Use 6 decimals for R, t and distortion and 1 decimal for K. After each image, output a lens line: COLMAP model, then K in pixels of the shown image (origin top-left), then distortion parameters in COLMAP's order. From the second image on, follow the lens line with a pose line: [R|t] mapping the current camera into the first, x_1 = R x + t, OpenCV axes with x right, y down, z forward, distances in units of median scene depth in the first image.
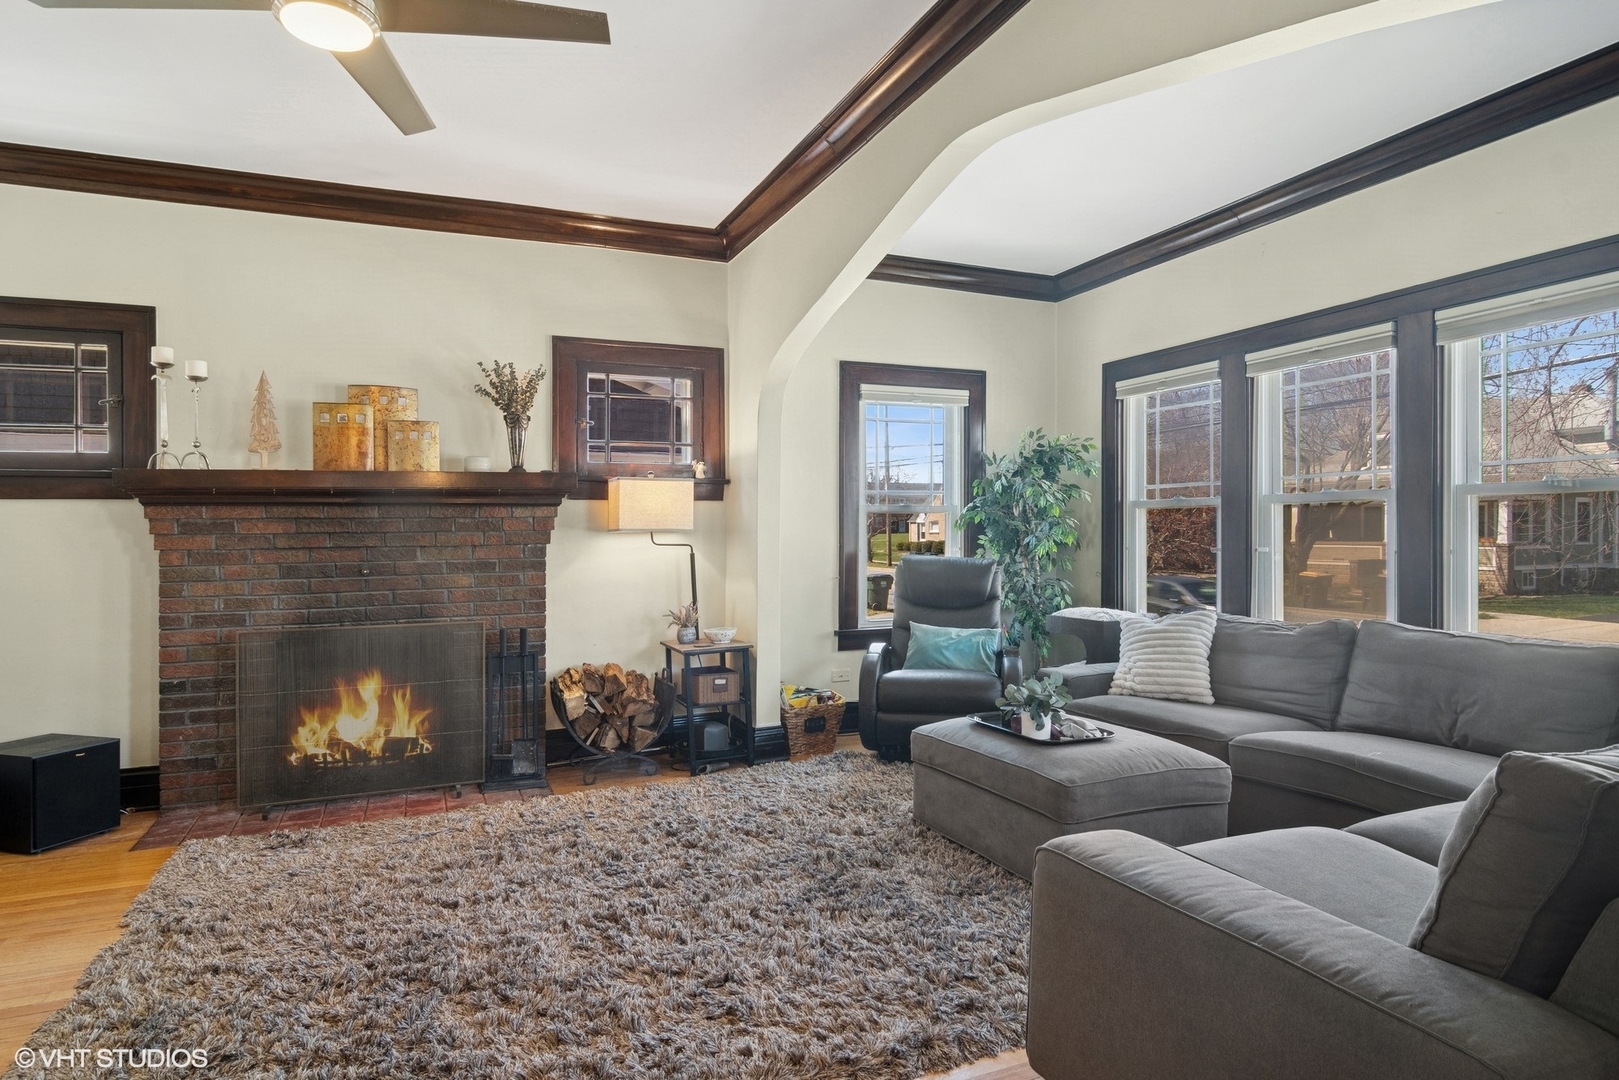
lens RADIAL K [[906.4, 0, 808.3], [0, 906.4, 527.2], [0, 0, 1]] dist [0.001731, 0.001381]
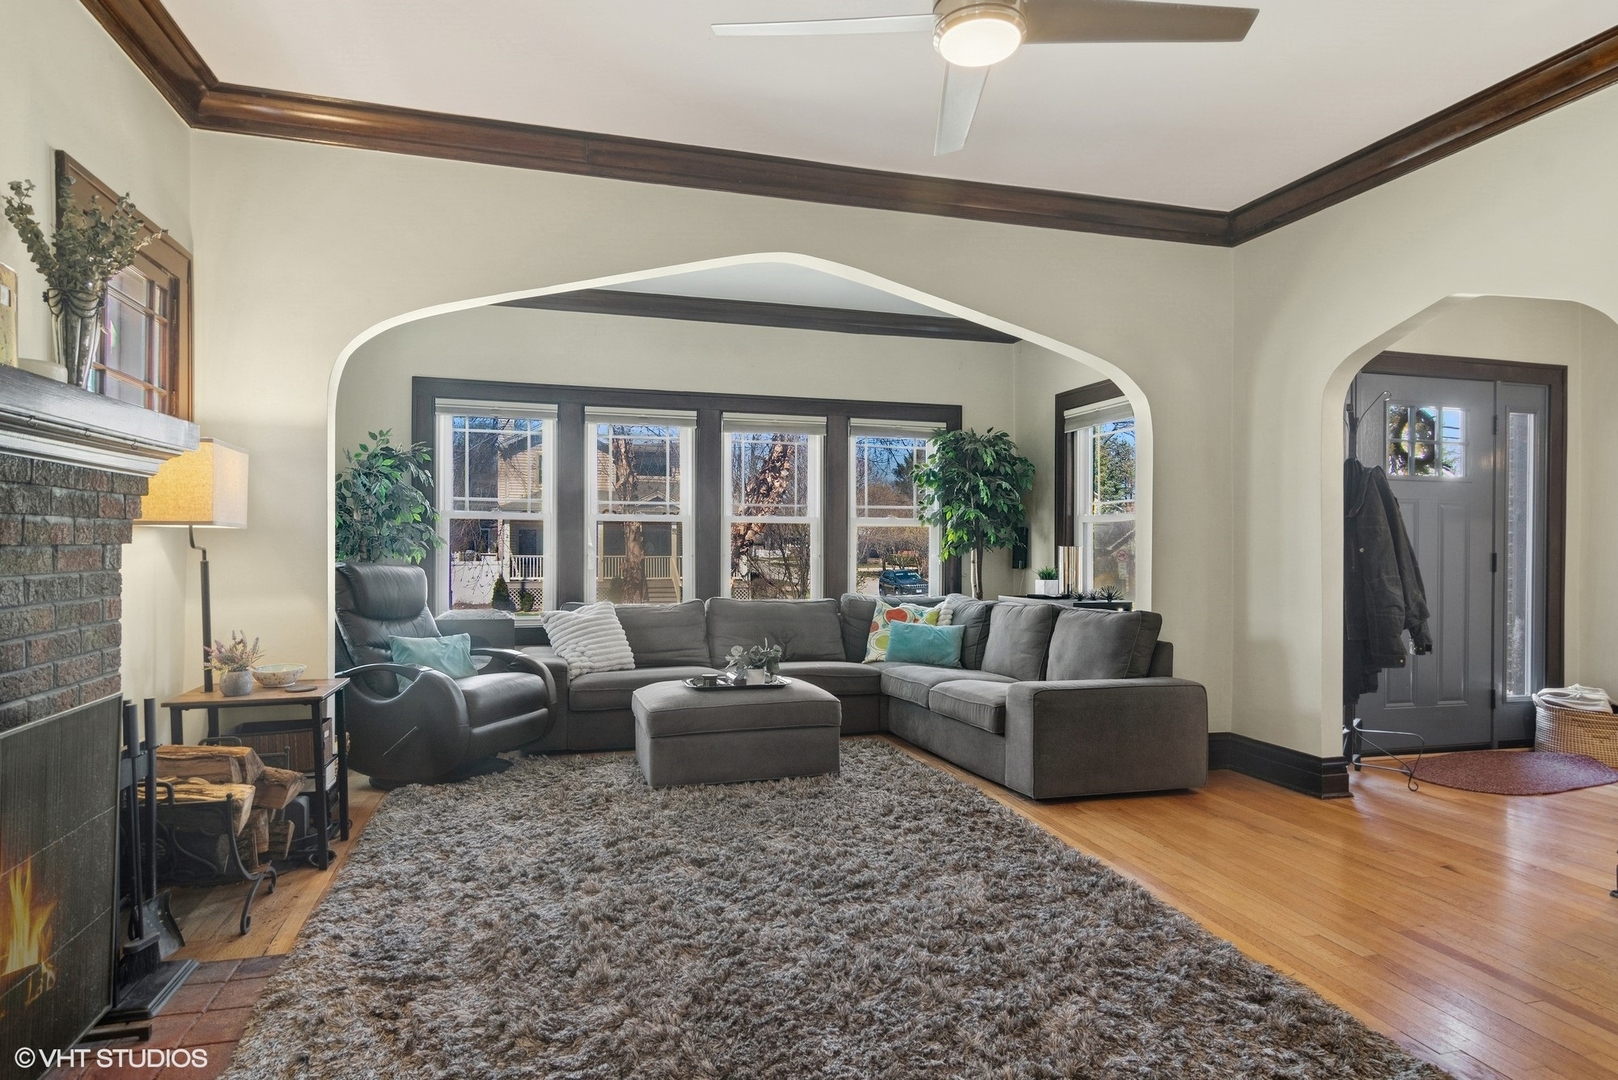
lens RADIAL K [[891.7, 0, 809.0], [0, 891.7, 540.0], [0, 0, 1]] dist [0.003755, 0.000963]
pose [[0.135507, 0.016549, 0.990638, -0.845230], [-0.019576, 0.999710, -0.014023, 0.017156], [-0.990583, -0.017493, 0.135791, 0.566676]]
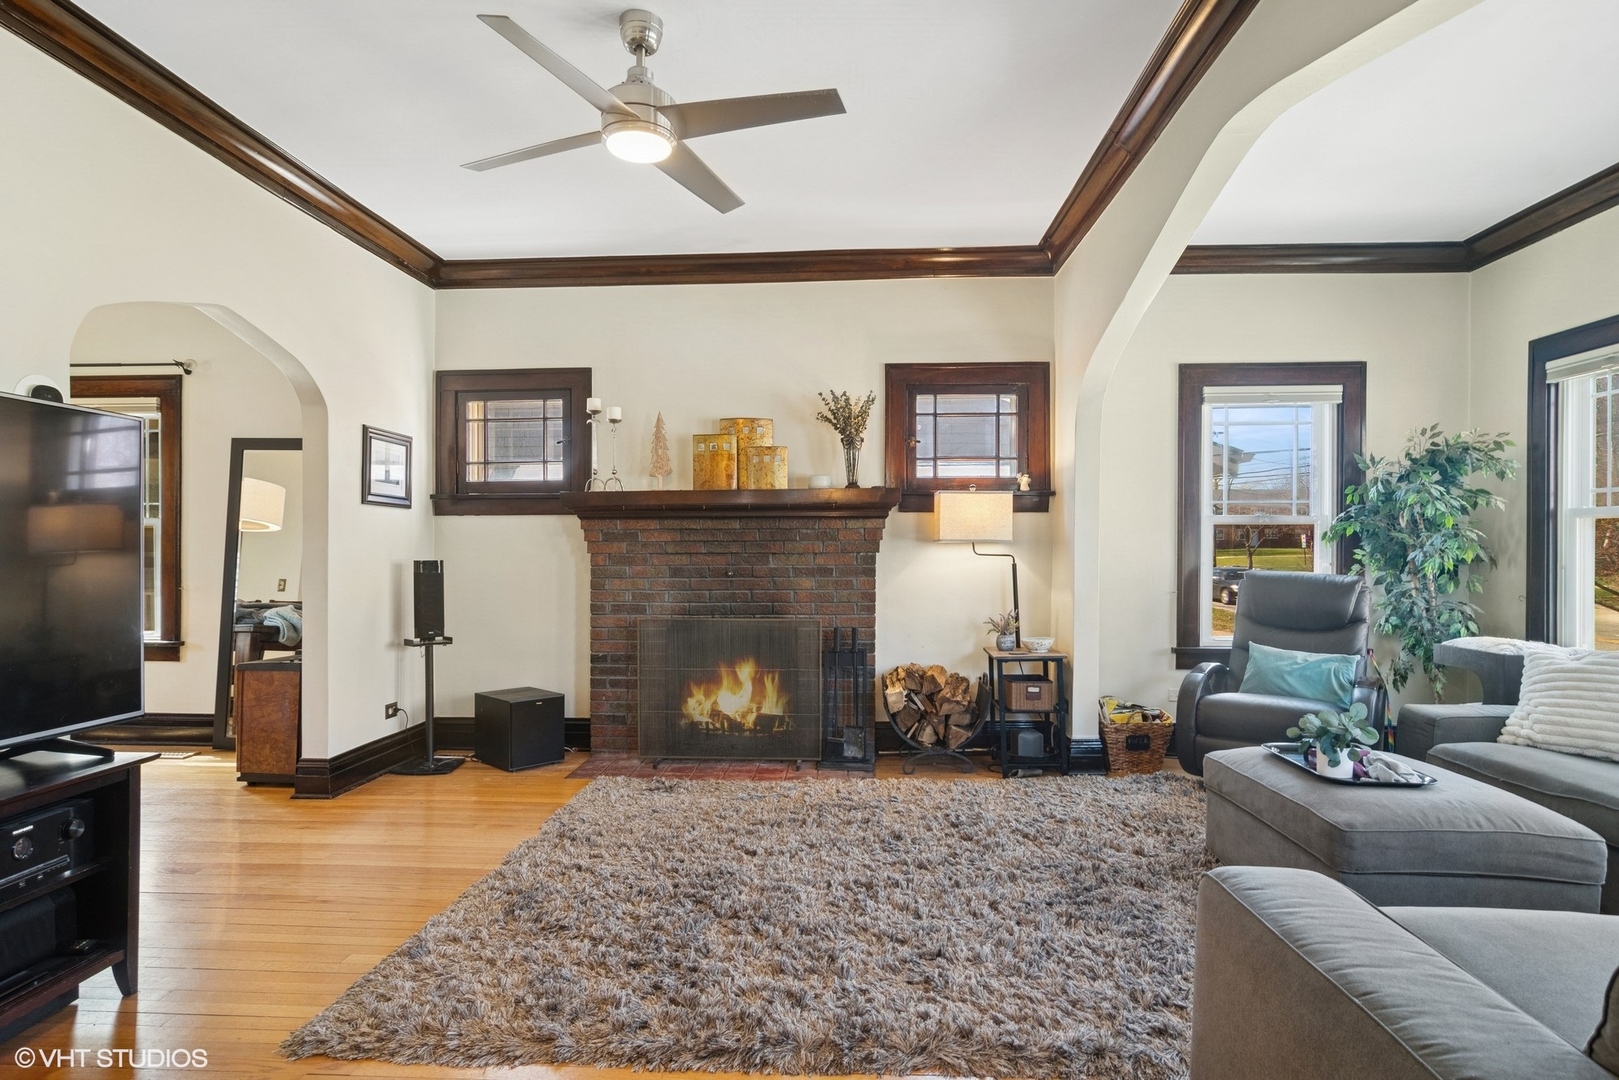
lens RADIAL K [[892.2, 0, 809.5], [0, 892.2, 540.0], [0, 0, 1]] dist [0.003755, 0.000963]
pose [[0.895658, 0.006138, -0.444702, 0.135923], [-0.005589, 0.999981, 0.002546, 0.000863], [0.444709, 0.000205, 0.895675, -0.013369]]
